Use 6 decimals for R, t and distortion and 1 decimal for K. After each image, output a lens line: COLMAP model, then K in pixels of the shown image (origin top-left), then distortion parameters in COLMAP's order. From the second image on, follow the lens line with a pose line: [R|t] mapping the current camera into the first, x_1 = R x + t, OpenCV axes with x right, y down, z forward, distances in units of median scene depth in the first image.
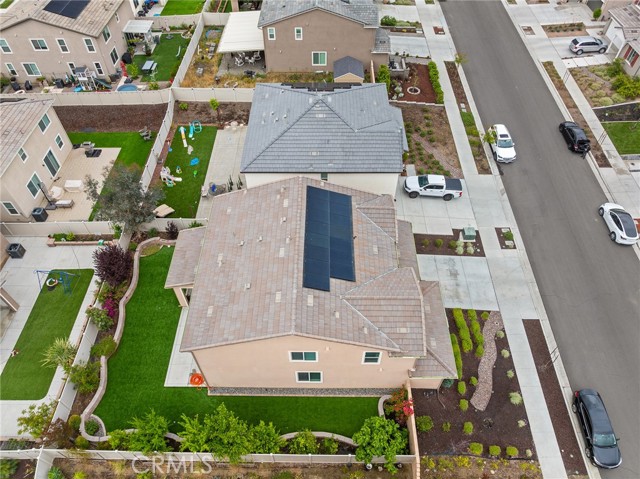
lens RADIAL K [[446.3, 0, 320.0], [0, 446.3, 239.5], [0, 0, 1]] dist [-0.030899, -0.001166]
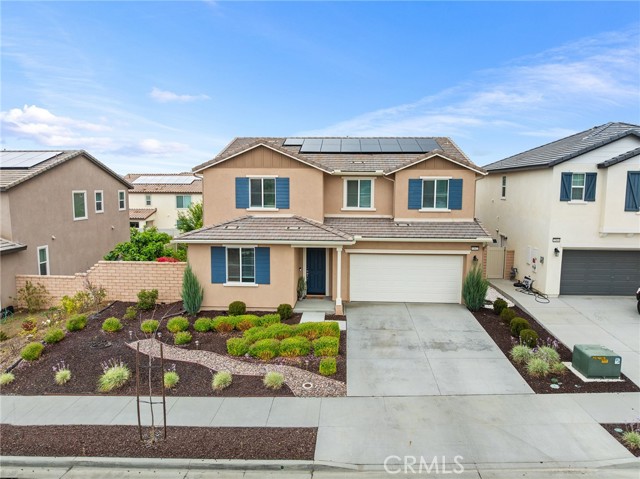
lens RADIAL K [[446.3, 0, 320.0], [0, 446.3, 239.5], [0, 0, 1]] dist [-0.030899, -0.001166]
pose [[-0.044593, 0.120091, -0.991761, 0.678822], [-0.770072, 0.628278, 0.110702, 0.054223], [0.636396, 0.768664, 0.064462, 0.793430]]
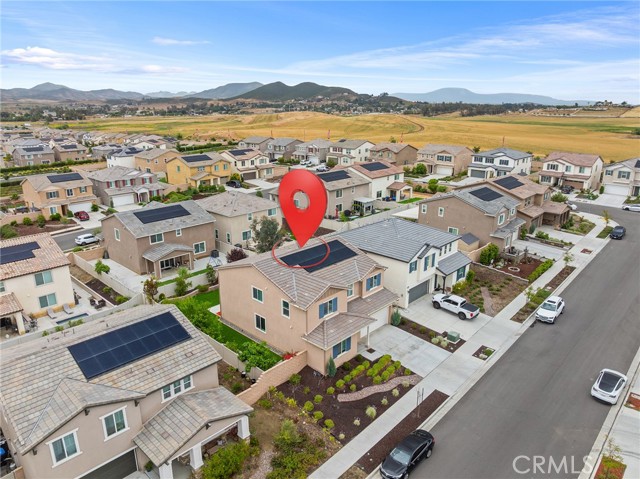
lens RADIAL K [[446.3, 0, 320.0], [0, 446.3, 239.5], [0, 0, 1]] dist [-0.030899, -0.001166]
pose [[0.730447, 0.207128, -0.650804, 0.802193], [-0.526359, 0.777926, -0.343187, 0.380248], [0.435194, 0.593236, 0.677257, -0.088092]]
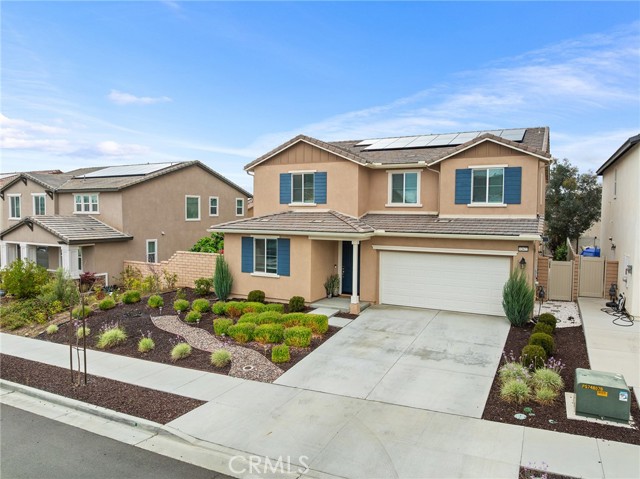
lens RADIAL K [[446.3, 0, 320.0], [0, 446.3, 239.5], [0, 0, 1]] dist [-0.030899, -0.001166]
pose [[-0.454189, 0.055414, -0.889180, 0.618184], [-0.687690, 0.612706, 0.389453, -0.052764], [0.566387, 0.788366, -0.240177, 0.928870]]
